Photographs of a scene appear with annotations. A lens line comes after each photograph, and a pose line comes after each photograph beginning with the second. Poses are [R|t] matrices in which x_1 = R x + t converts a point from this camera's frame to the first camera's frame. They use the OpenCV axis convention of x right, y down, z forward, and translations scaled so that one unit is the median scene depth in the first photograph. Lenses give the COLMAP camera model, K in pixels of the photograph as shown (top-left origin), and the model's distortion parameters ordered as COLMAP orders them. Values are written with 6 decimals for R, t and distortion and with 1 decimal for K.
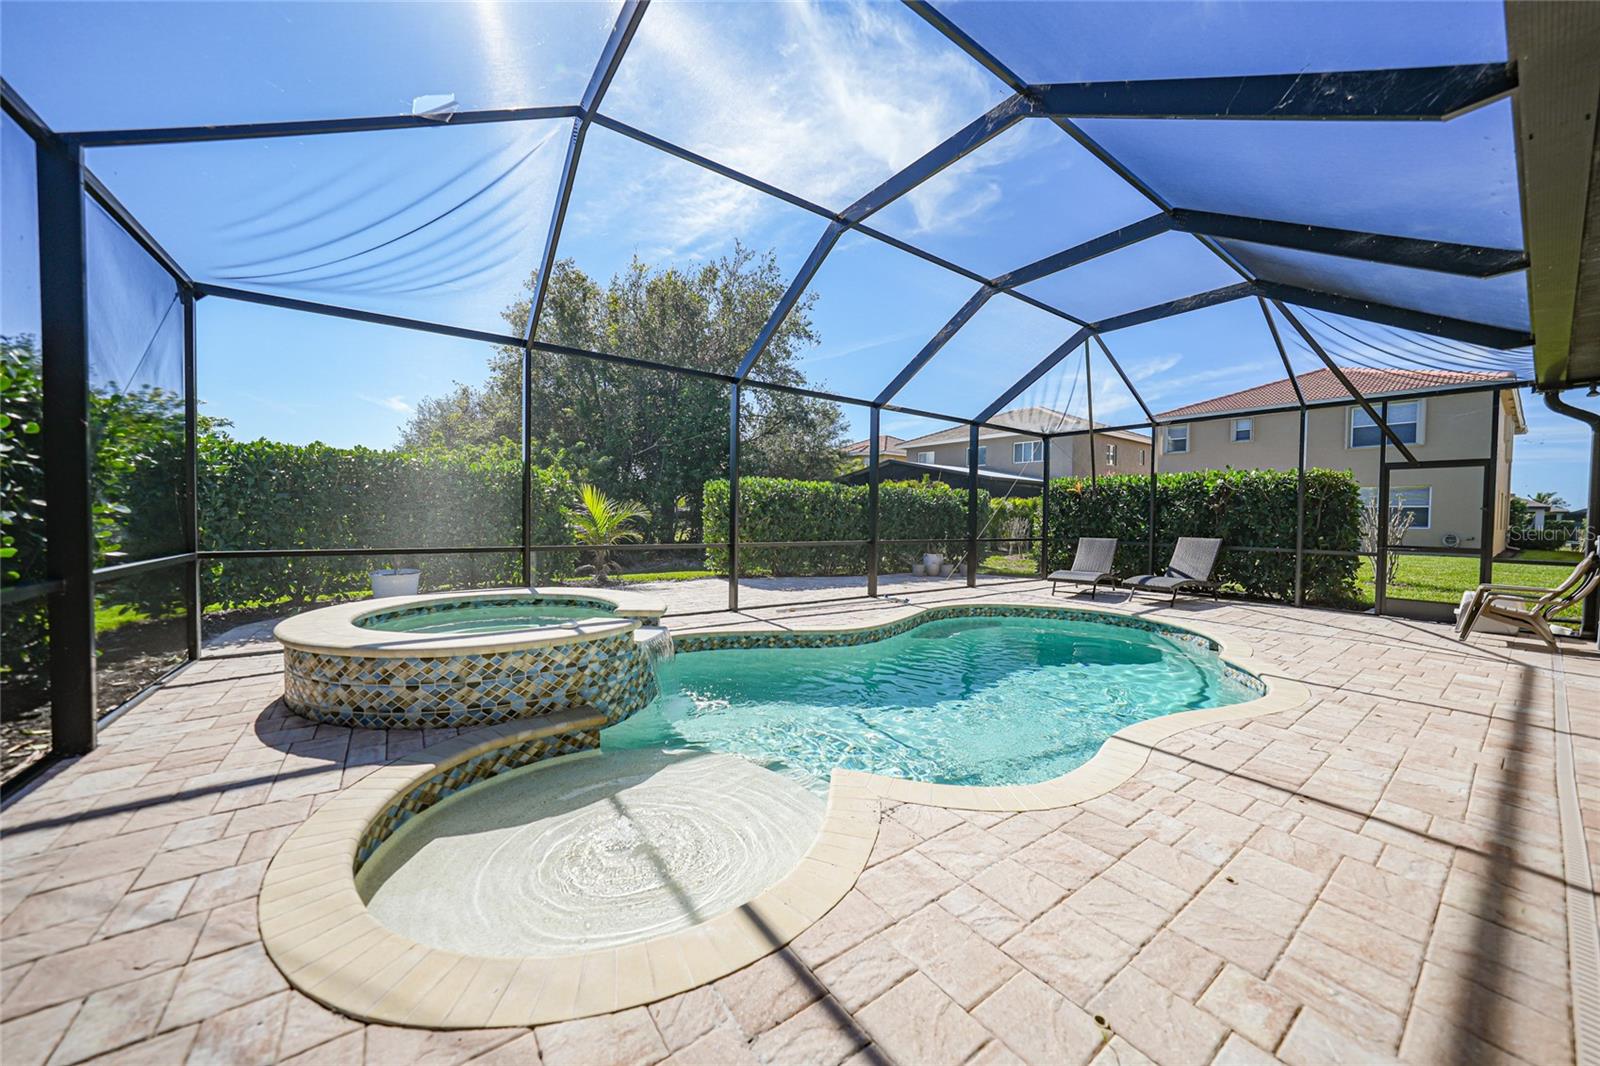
lens RADIAL K [[554.5, 0, 800.5], [0, 554.5, 533.6], [0, 0, 1]] dist [-0.024405, 0.004867]
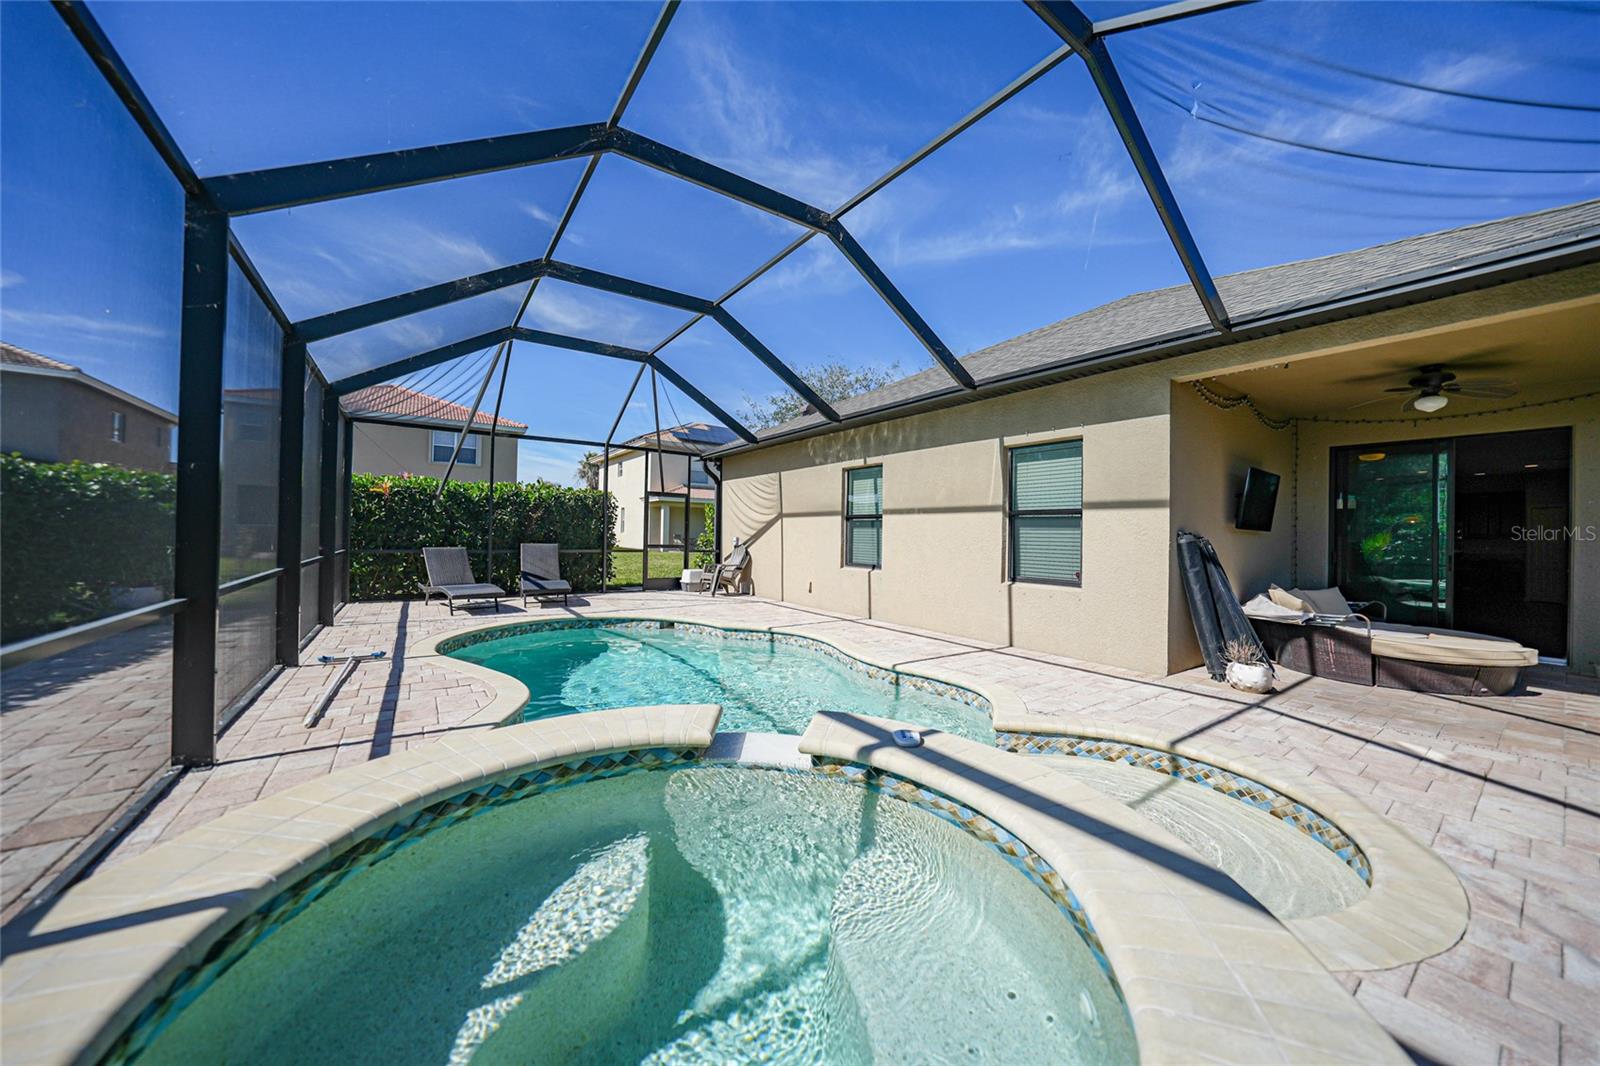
lens RADIAL K [[554.5, 0, 800.2], [0, 554.5, 535.9], [0, 0, 1]] dist [-0.024405, 0.004867]
pose [[0.013546, -0.019437, 0.999719, -0.569760], [0.013530, 0.999723, 0.019254, -0.032190], [-0.999817, 0.013266, 0.013805, 0.636844]]
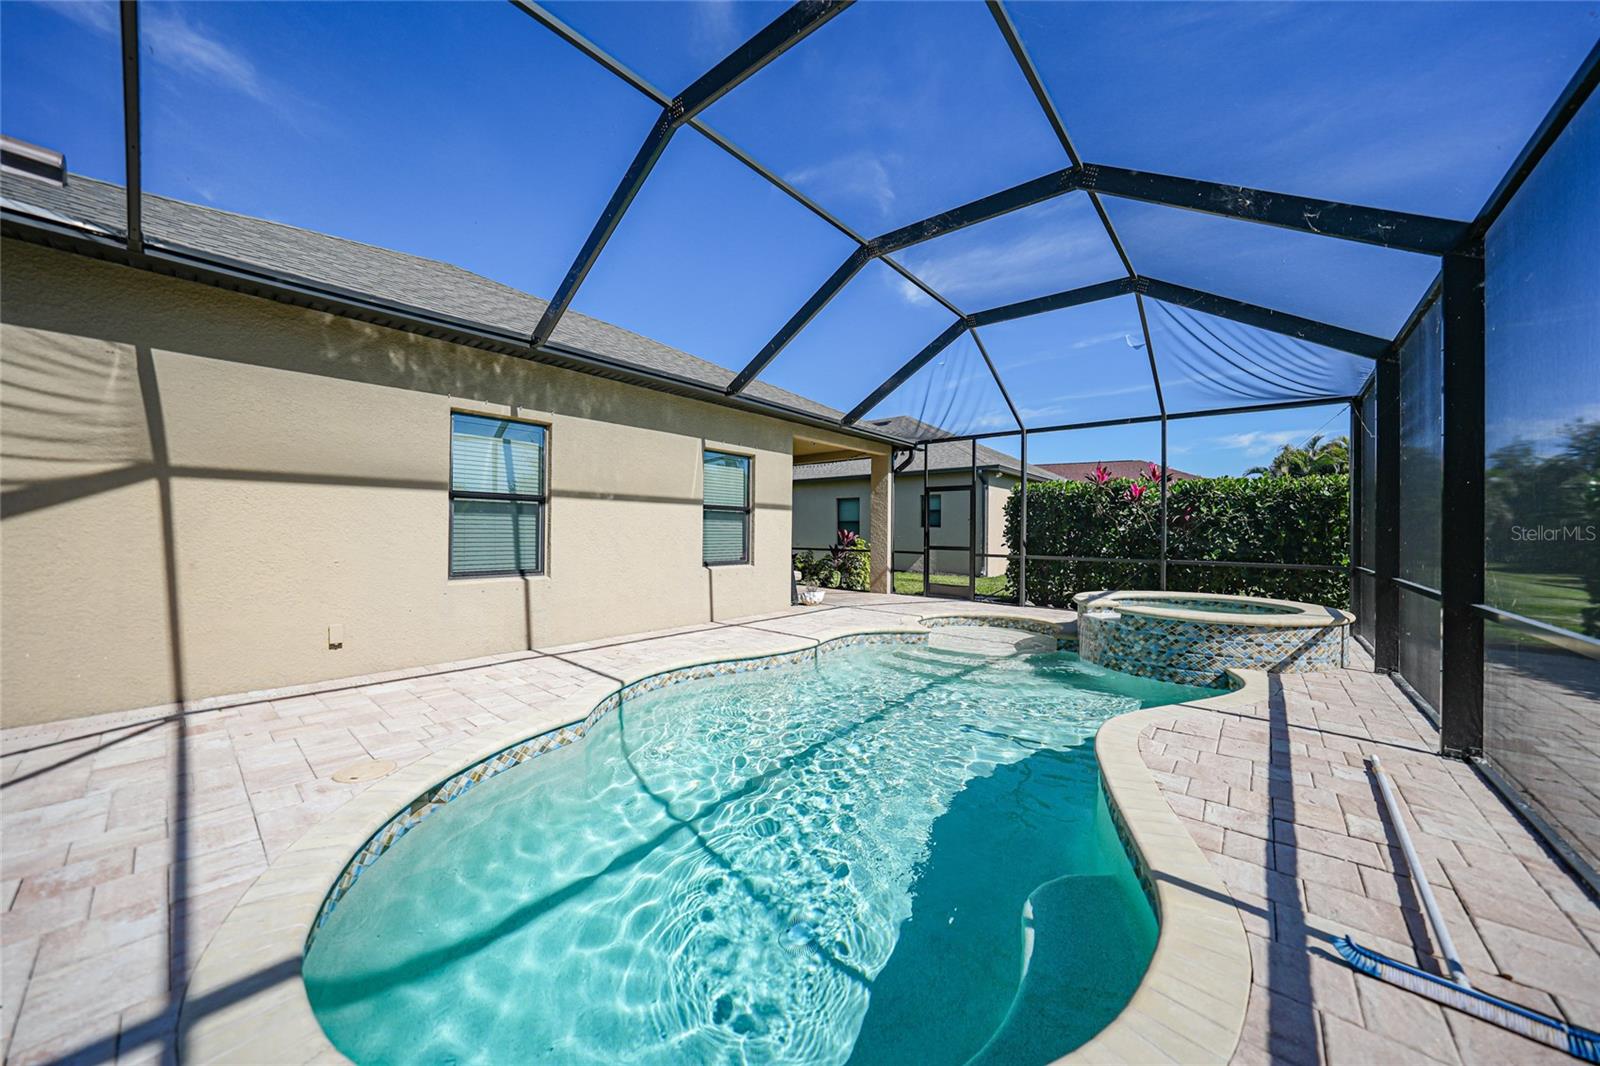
lens RADIAL K [[554.5, 0, 802.1], [0, 554.5, 531.8], [0, 0, 1]] dist [-0.024405, 0.004867]
pose [[-0.970197, -0.027653, -0.240735, 0.557585], [-0.035331, 0.998994, 0.027632, -0.036217], [0.239729, 0.035314, -0.970197, 1.462676]]
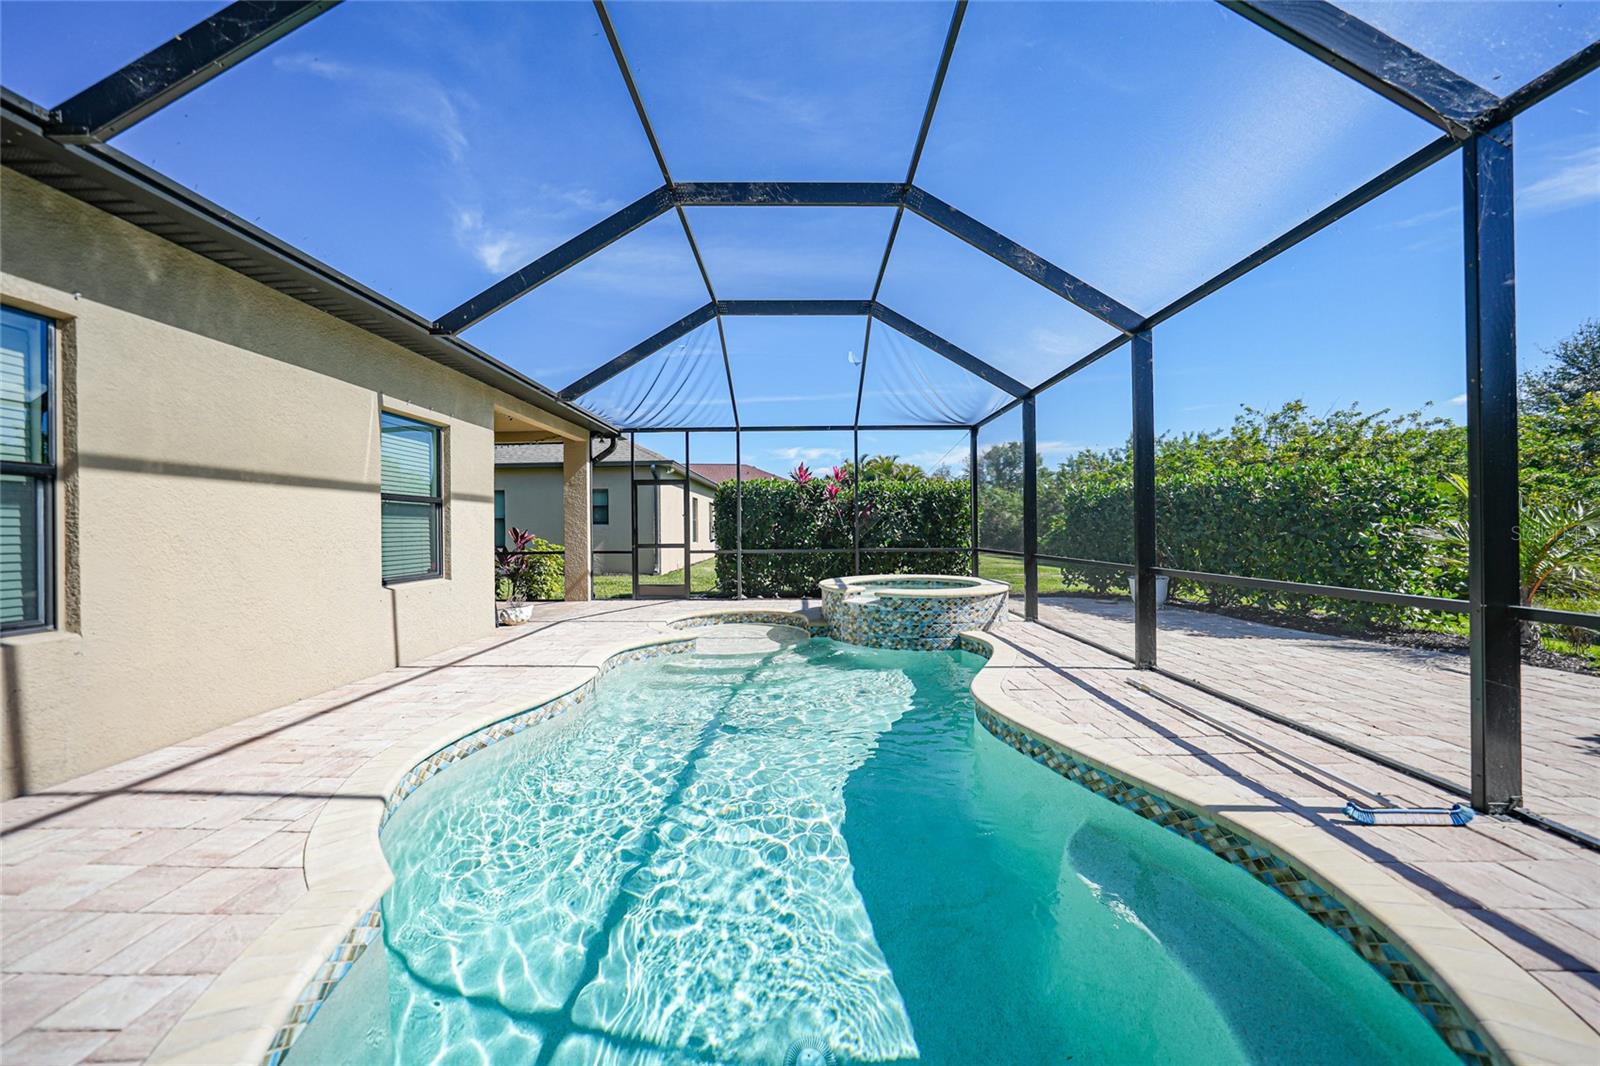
lens RADIAL K [[554.5, 0, 799.4], [0, 554.5, 530.9], [0, 0, 1]] dist [-0.024405, 0.004867]
pose [[-0.592230, -0.009665, -0.805711, 0.750717], [-0.027370, 0.999592, 0.008127, -0.022517], [0.805304, 0.026866, -0.592253, 1.198511]]
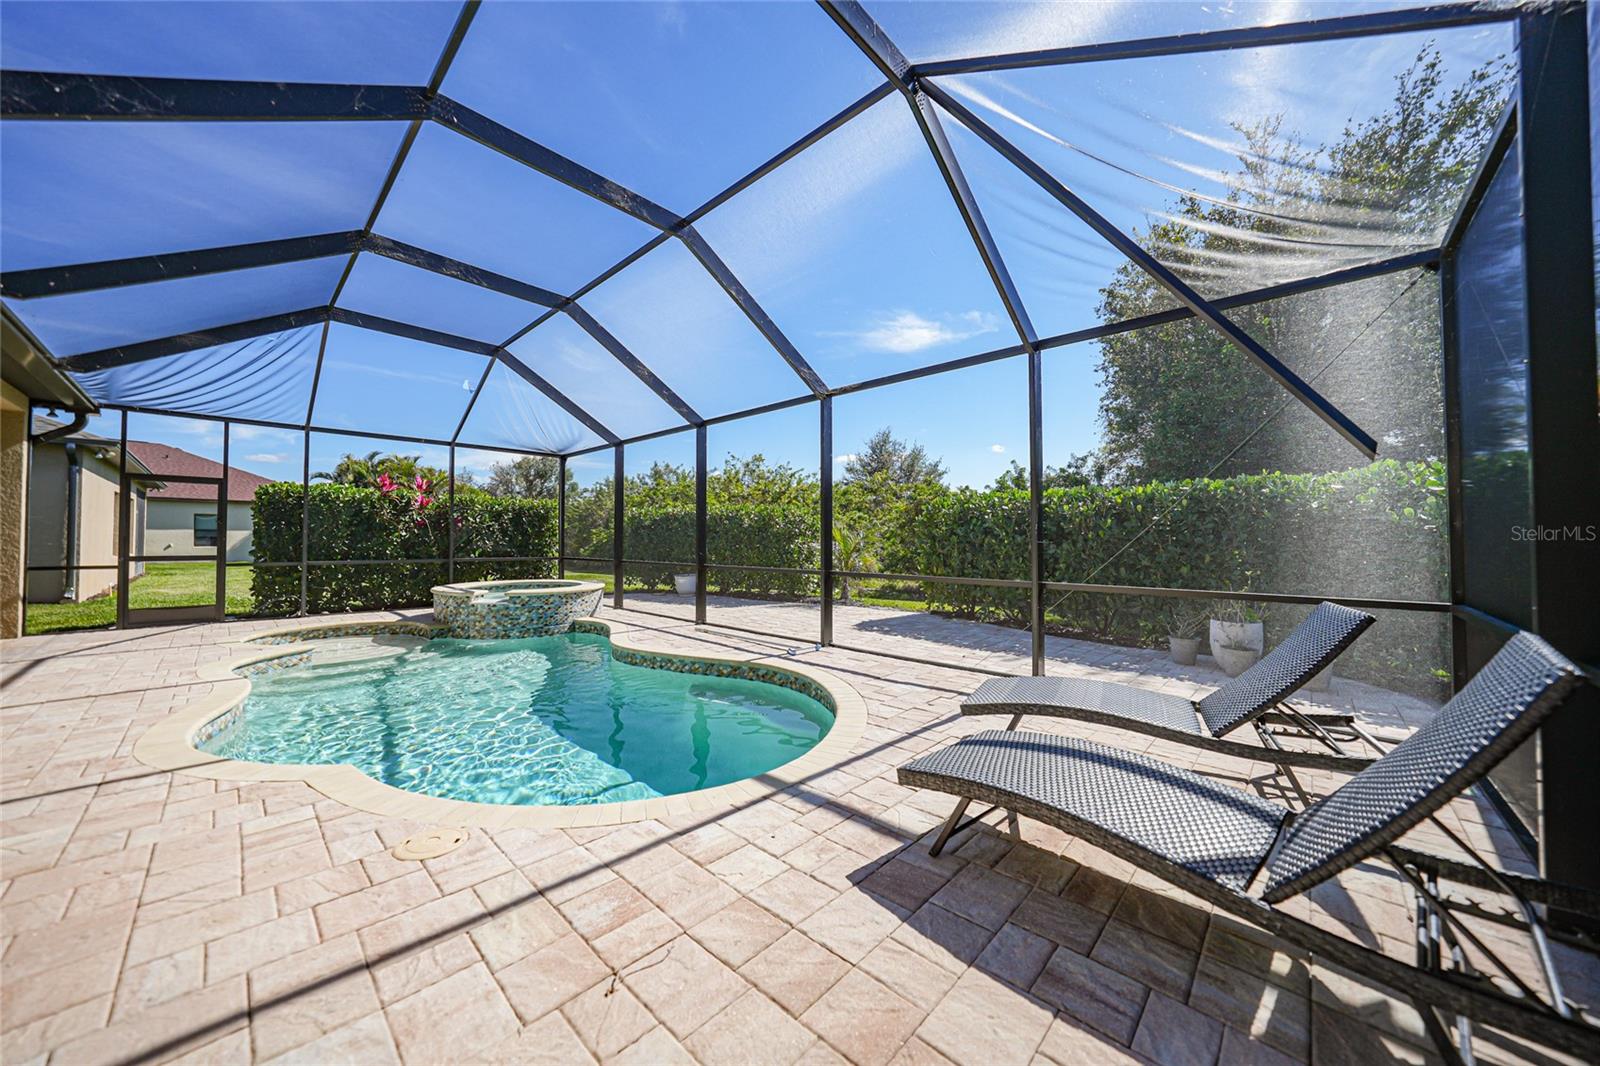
lens RADIAL K [[554.5, 0, 802.5], [0, 554.5, 530.1], [0, 0, 1]] dist [-0.024405, 0.004867]
pose [[0.189780, -0.034657, -0.981215, 1.184114], [-0.030607, 0.998682, -0.041194, -0.013567], [0.981349, 0.037849, 0.188469, 1.121011]]
